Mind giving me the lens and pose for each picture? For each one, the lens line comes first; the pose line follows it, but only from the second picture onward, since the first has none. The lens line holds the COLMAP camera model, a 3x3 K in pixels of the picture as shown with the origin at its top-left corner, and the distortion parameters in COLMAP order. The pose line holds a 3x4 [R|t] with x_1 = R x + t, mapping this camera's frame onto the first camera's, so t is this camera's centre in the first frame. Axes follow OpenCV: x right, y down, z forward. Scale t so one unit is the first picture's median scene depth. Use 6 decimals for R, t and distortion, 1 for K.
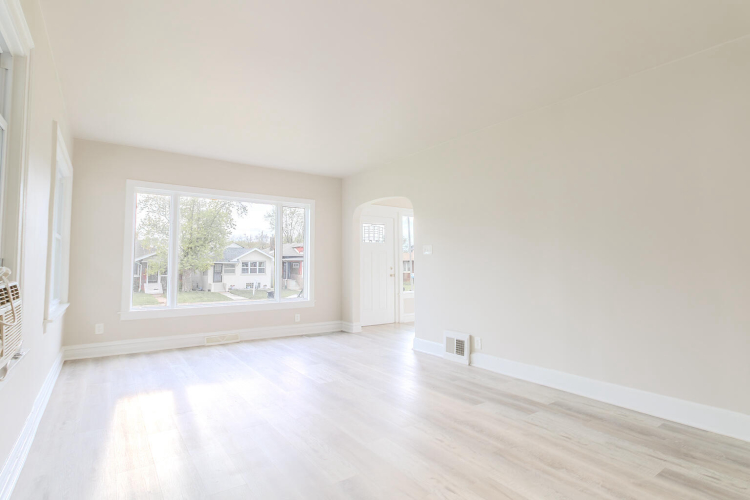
lens RADIAL K [[378.4, 0, 380.7], [0, 378.4, 243.1], [0, 0, 1]] dist [0.001590, 0.000600]
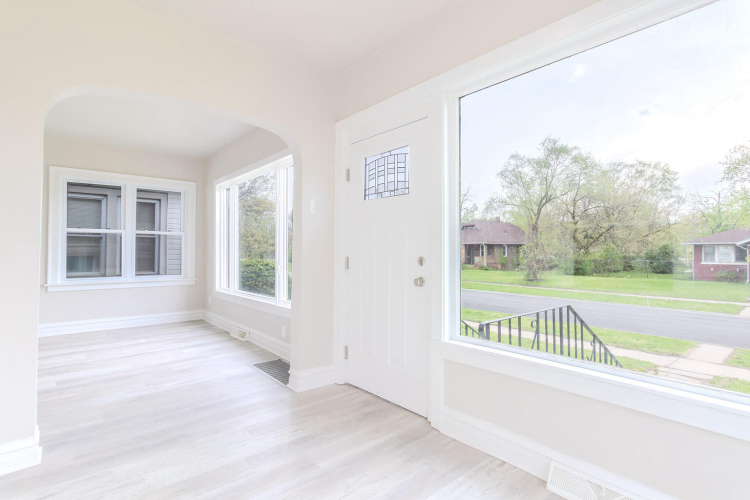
lens RADIAL K [[378.4, 0, 380.7], [0, 378.4, 243.1], [0, 0, 1]] dist [0.001590, 0.000600]
pose [[0.082034, -0.019977, -0.996429, 0.583034], [0.060456, 0.998058, -0.015032, 0.081506], [0.994794, -0.059007, 0.083083, 1.439549]]
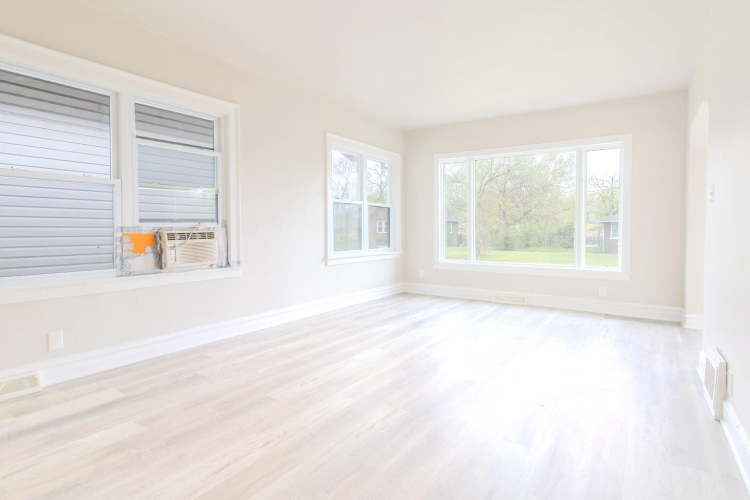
lens RADIAL K [[409.6, 0, 387.5], [0, 409.6, 247.5], [0, 0, 1]] dist [-0.002420, -0.000253]
pose [[0.365683, 0.047448, -0.929529, 0.514170], [0.052491, 0.996059, 0.071494, 0.028477], [0.929258, -0.074936, 0.361752, 0.366289]]
